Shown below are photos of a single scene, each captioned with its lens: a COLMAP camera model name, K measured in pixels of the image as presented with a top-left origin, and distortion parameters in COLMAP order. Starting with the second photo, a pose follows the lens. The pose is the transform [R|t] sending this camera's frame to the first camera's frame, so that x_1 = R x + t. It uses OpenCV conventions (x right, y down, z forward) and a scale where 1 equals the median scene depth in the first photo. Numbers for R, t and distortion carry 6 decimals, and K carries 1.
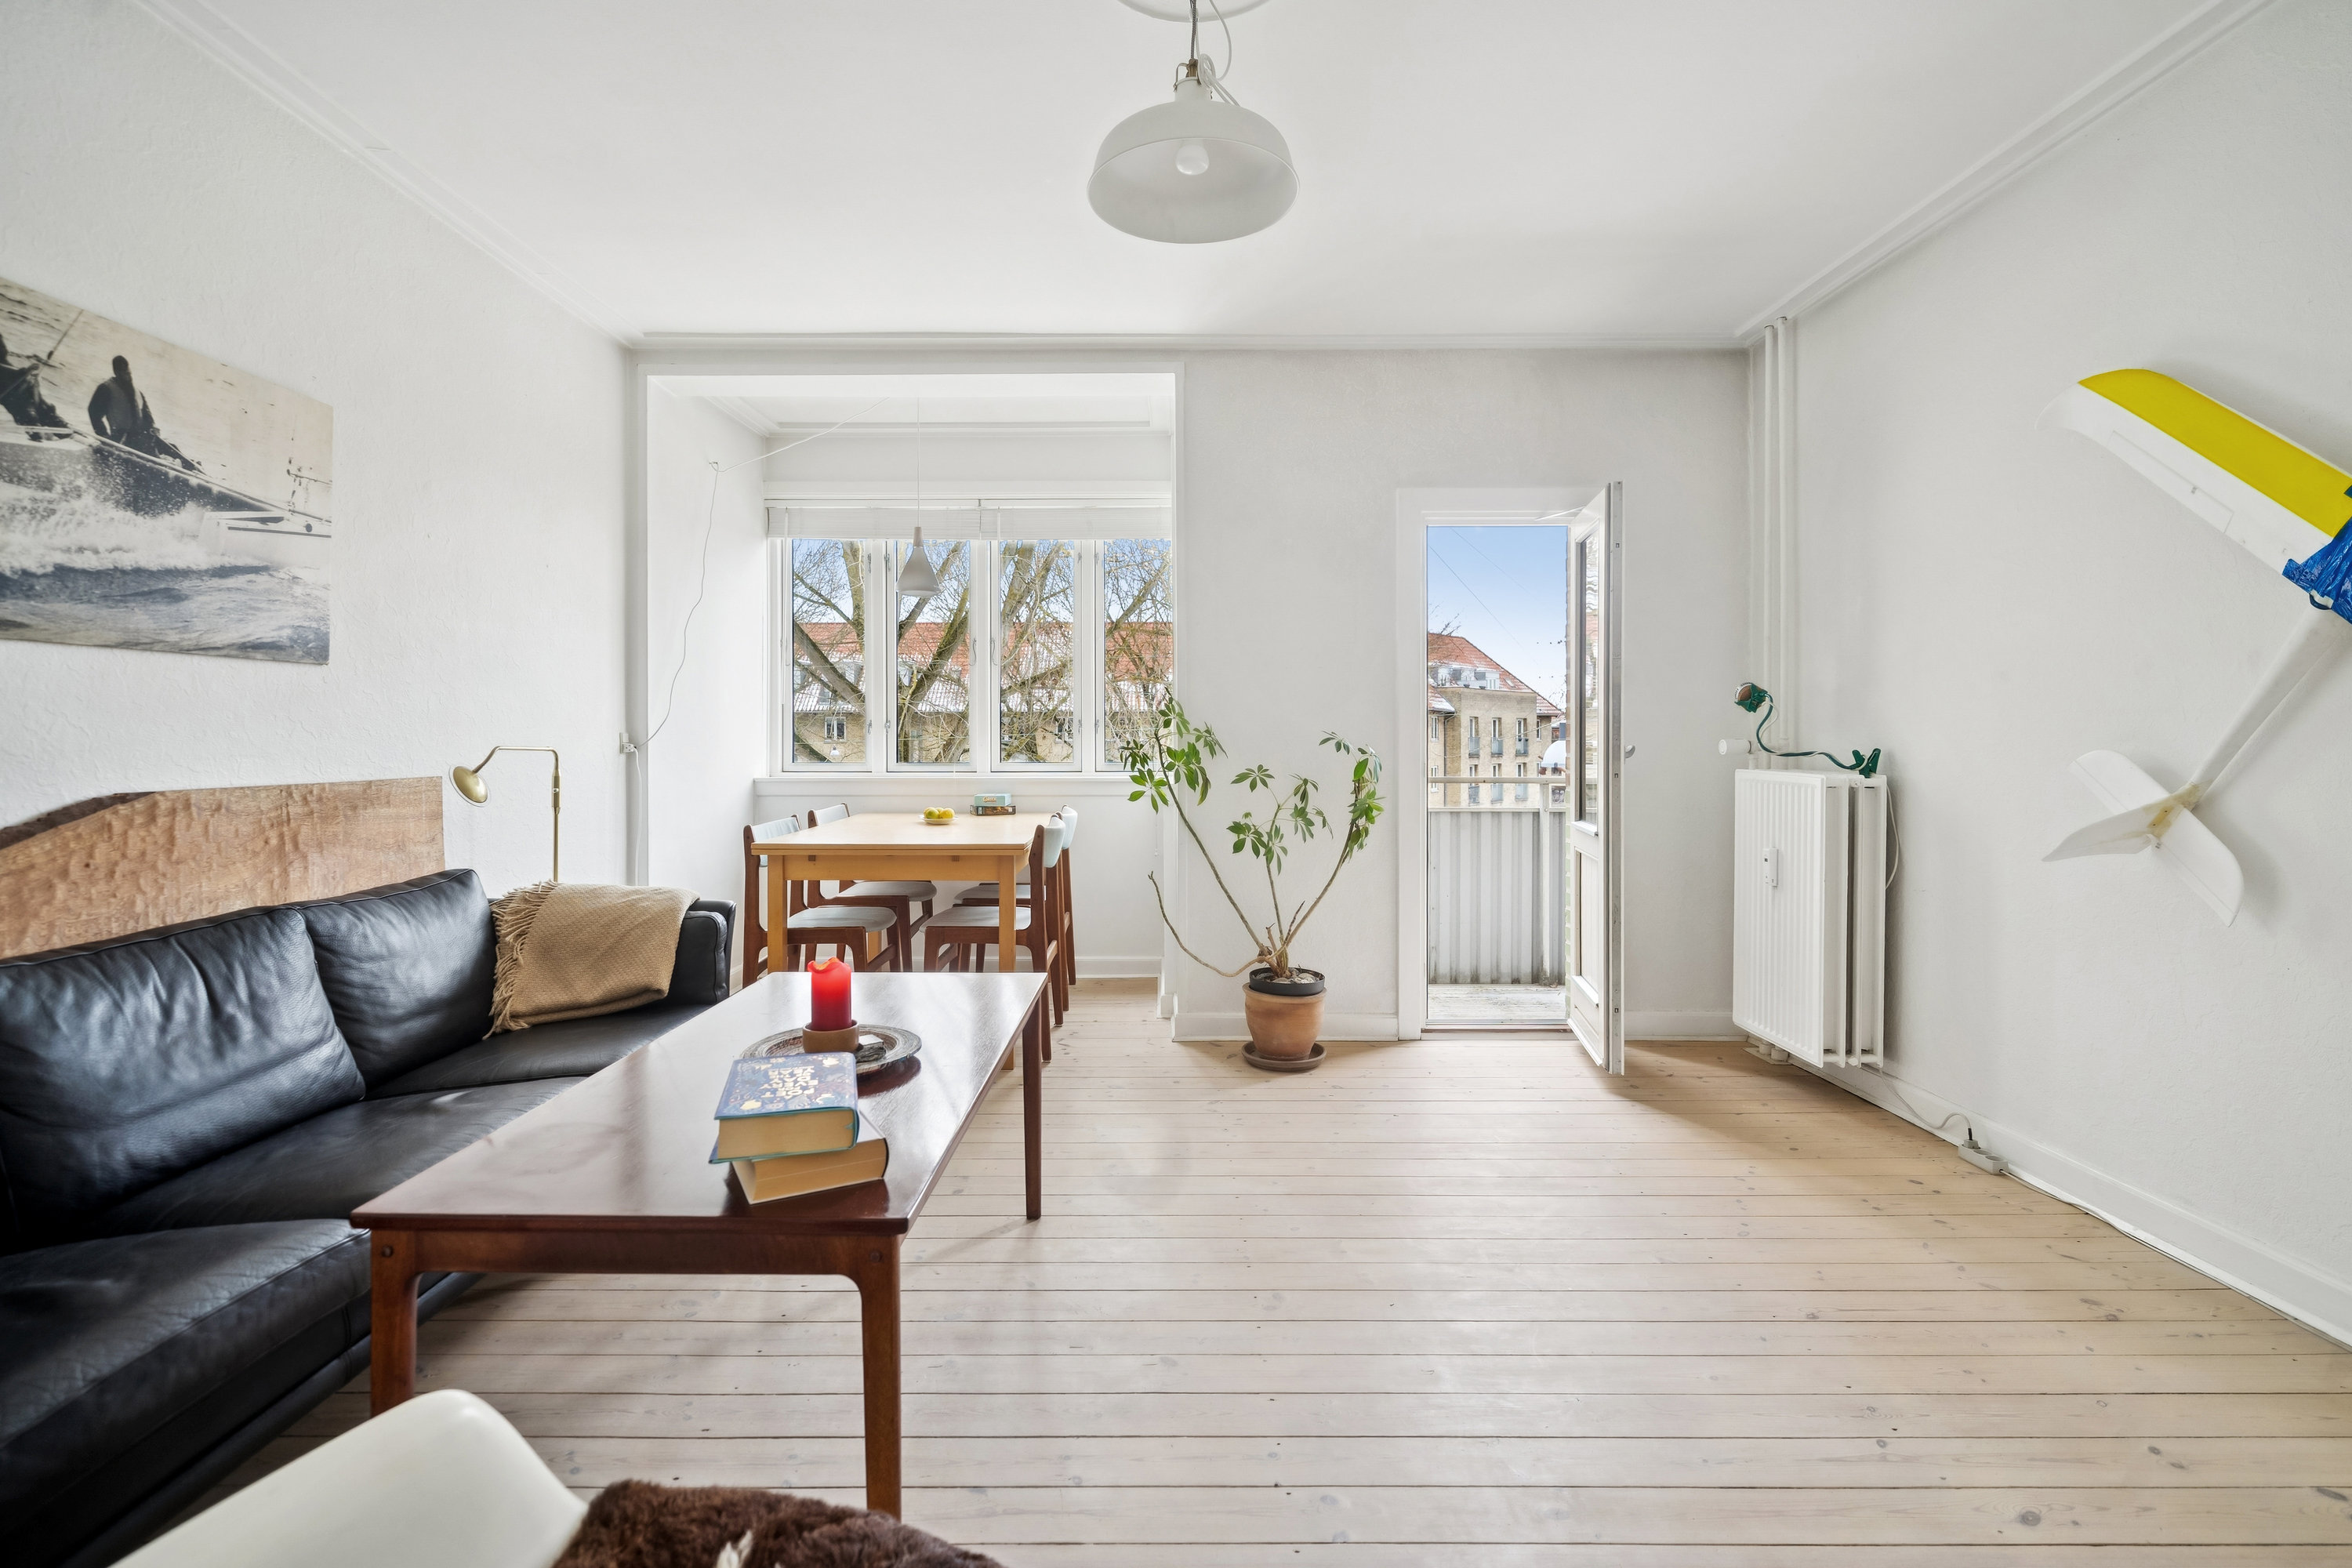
lens RADIAL K [[1066.1, 0, 1121.3], [0, 1066.1, 757.7], [0, 0, 1]] dist [0.006752, -0.002642]
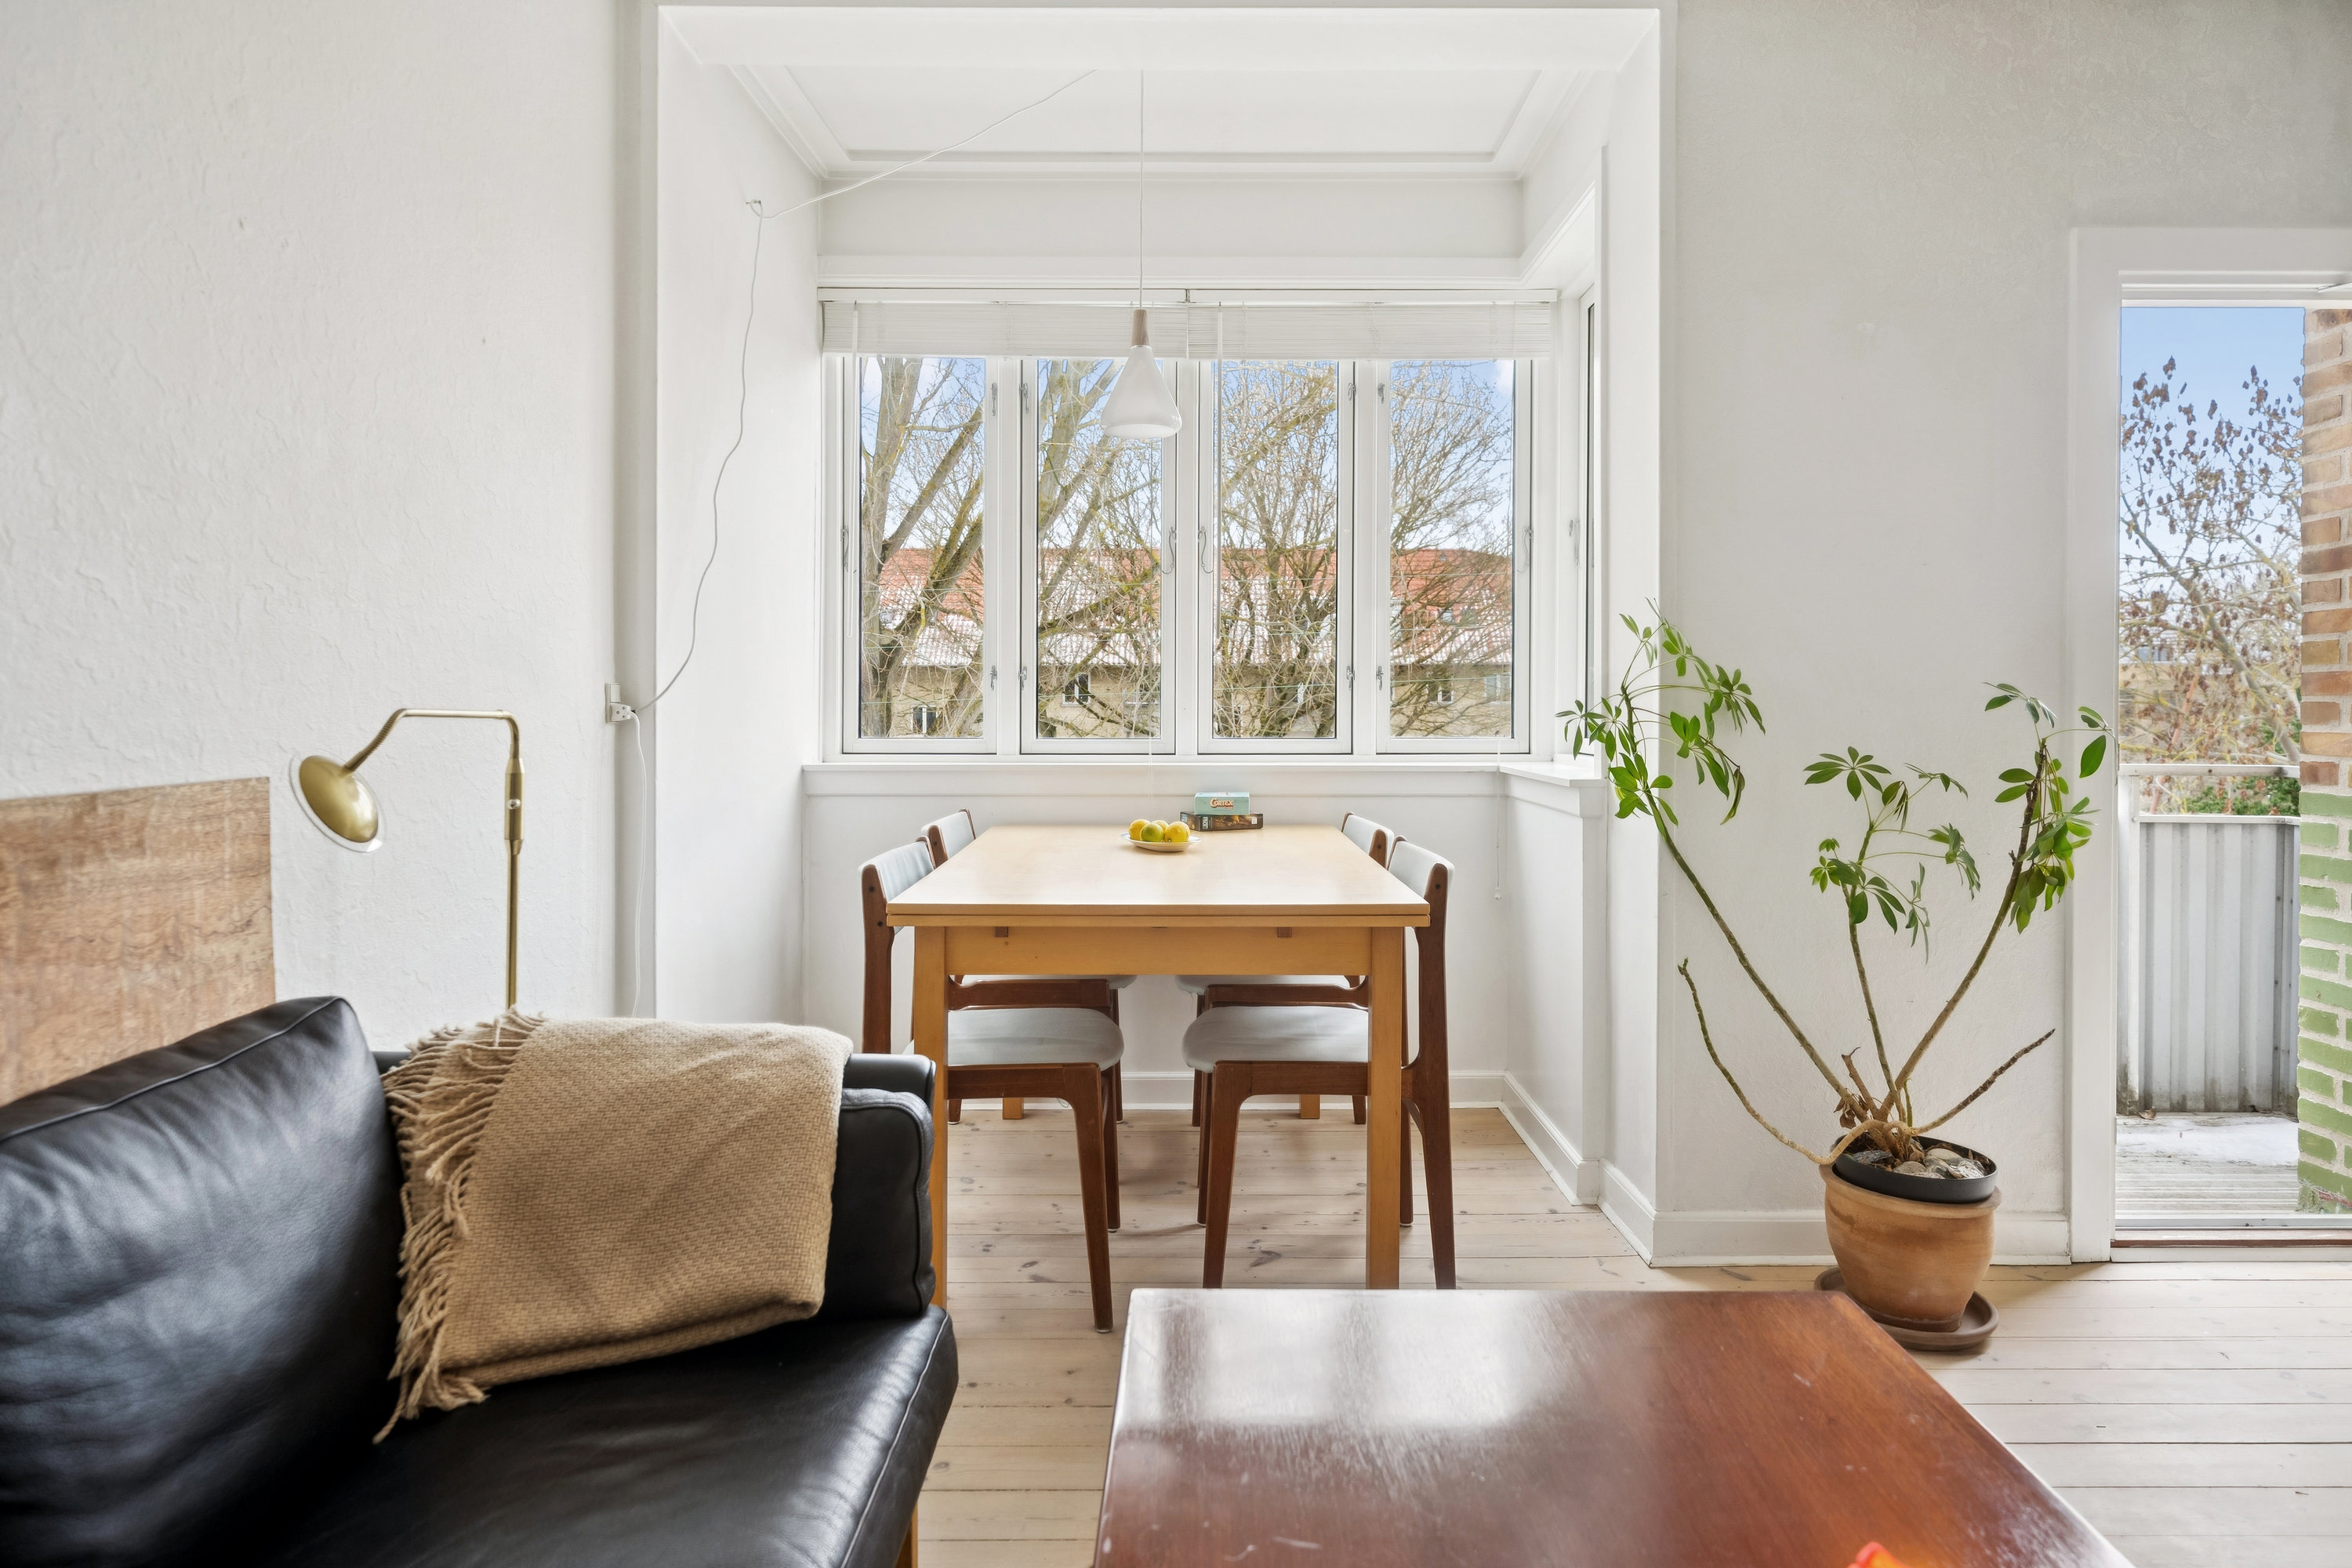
lens RADIAL K [[1395.7, 0, 1173.9], [0, 1395.7, 716.7], [0, 0, 1]] dist [0.006779, -0.002298]
pose [[0.999813, 0.001563, 0.019263, -0.219596], [-0.001424, 0.999973, -0.007258, -0.002772], [-0.019274, 0.007229, 0.999788, 0.333584]]
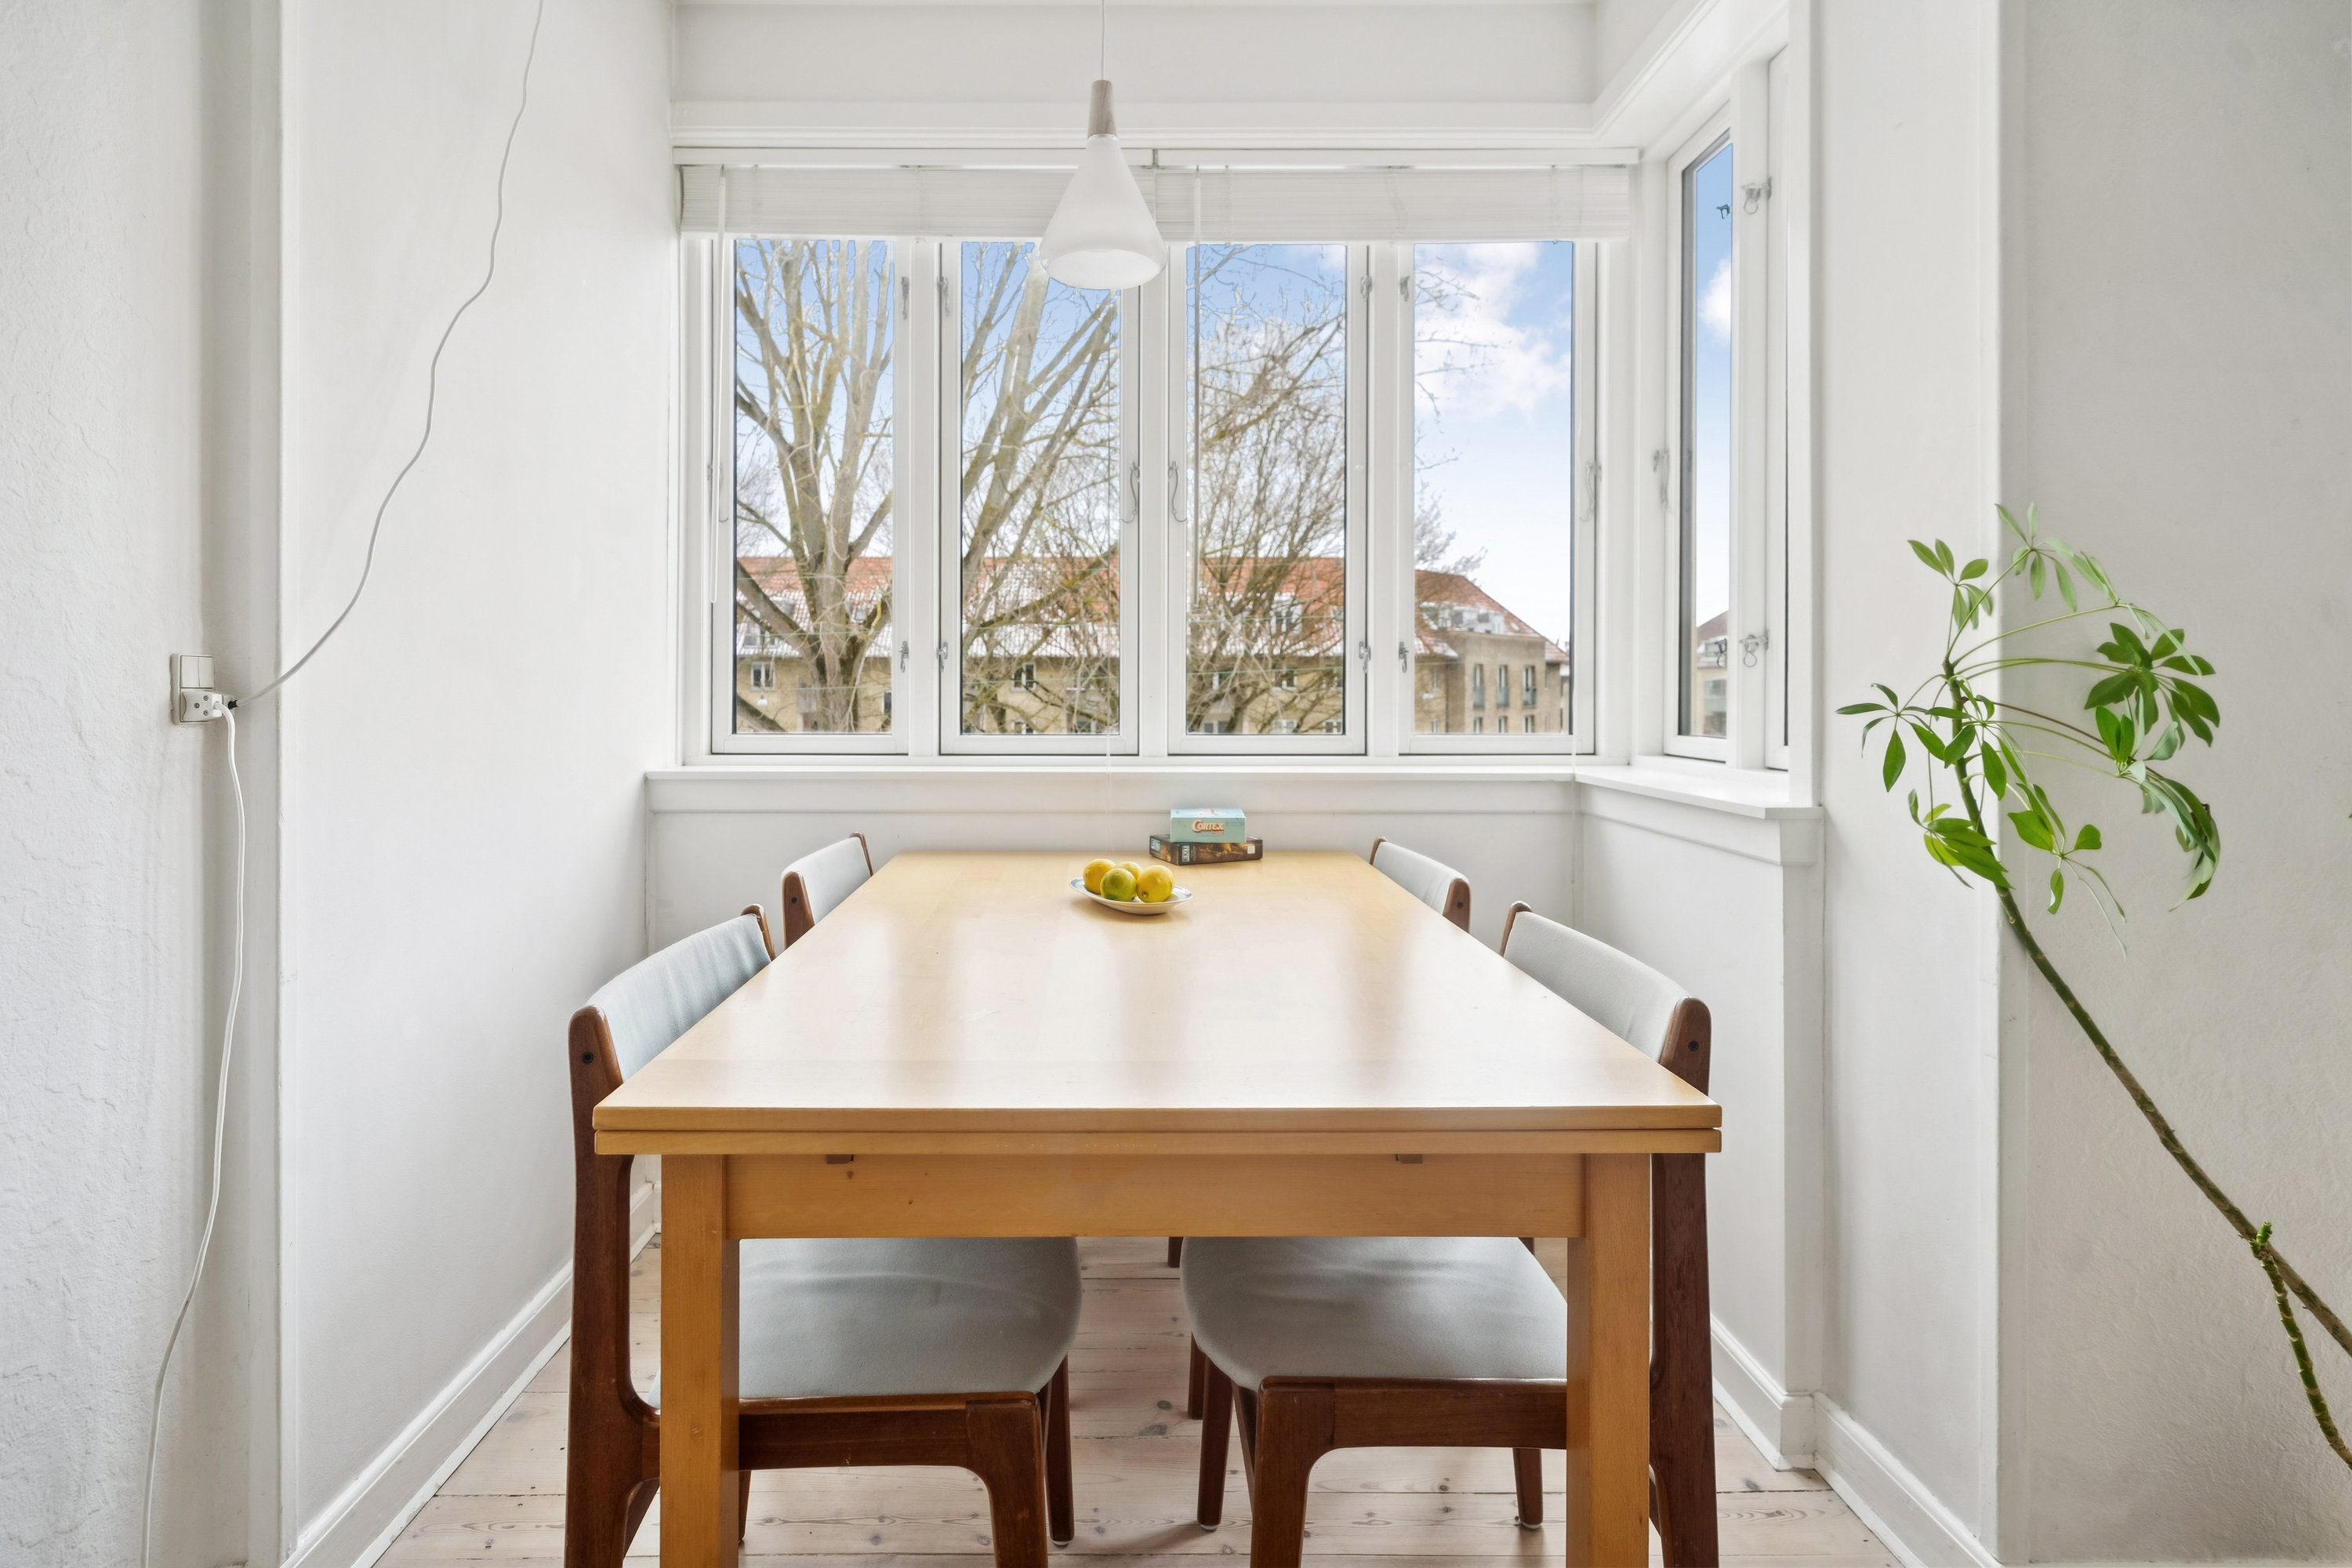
lens RADIAL K [[1193.3, 0, 1107.0], [0, 1193.3, 696.4], [0, 0, 1]] dist [-0.000775, -0.001913]
pose [[0.999808, 0.001323, 0.019571, -0.231176], [-0.001115, 0.999943, -0.010640, -0.009427], [-0.019584, 0.010617, 0.999752, 0.711658]]
